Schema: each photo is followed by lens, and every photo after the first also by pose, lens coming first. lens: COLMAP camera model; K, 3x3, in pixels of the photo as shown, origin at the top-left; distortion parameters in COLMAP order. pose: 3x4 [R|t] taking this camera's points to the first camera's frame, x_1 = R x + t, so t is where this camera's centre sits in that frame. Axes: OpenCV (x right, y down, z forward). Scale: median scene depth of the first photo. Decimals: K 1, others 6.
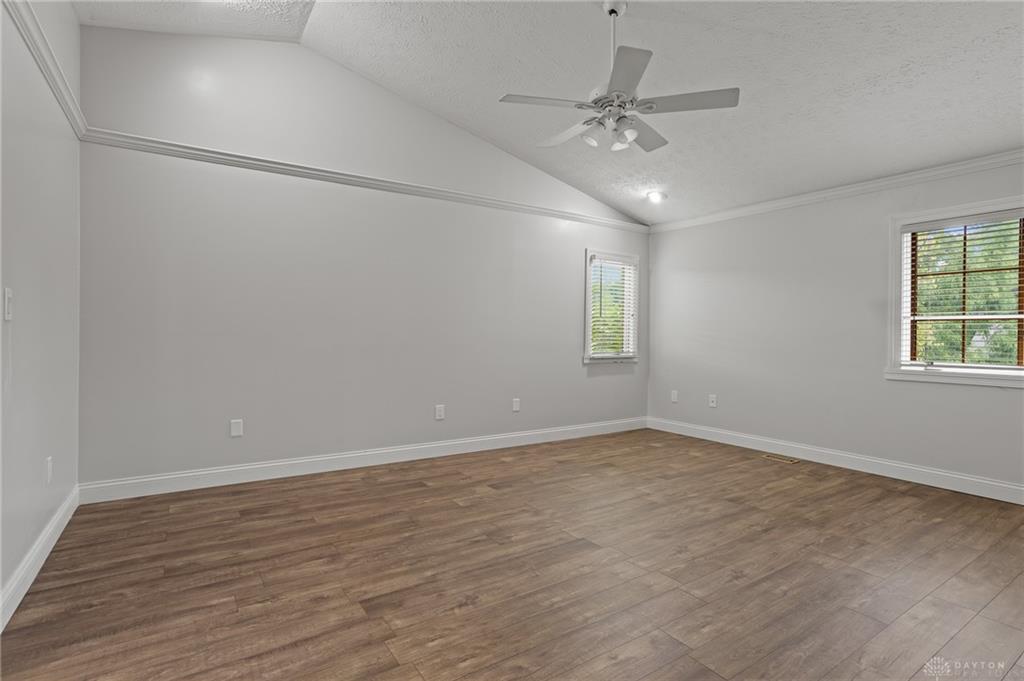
lens RADIAL K [[501.0, 0, 512.9], [0, 501.0, 338.8], [0, 0, 1]] dist [-0.043186, 0.021639]
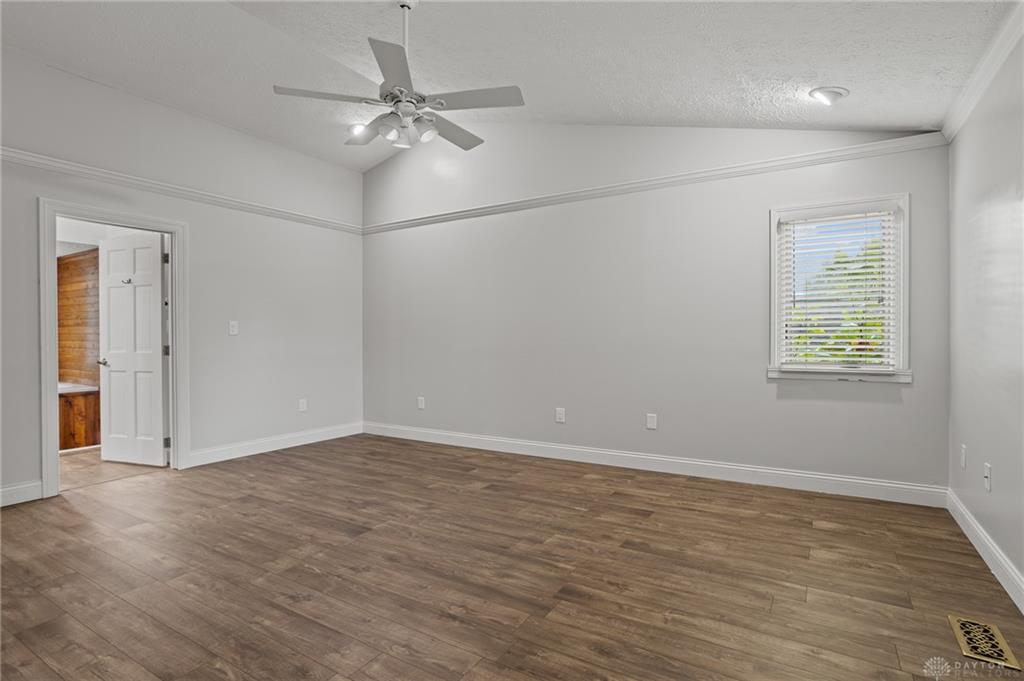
lens RADIAL K [[501.0, 0, 514.4], [0, 501.0, 341.4], [0, 0, 1]] dist [-0.043186, 0.021639]
pose [[0.432131, -0.004768, -0.901798, 0.997348], [0.002049, 0.999989, -0.004305, 0.002174], [0.901809, 0.000013, 0.432136, 0.656938]]
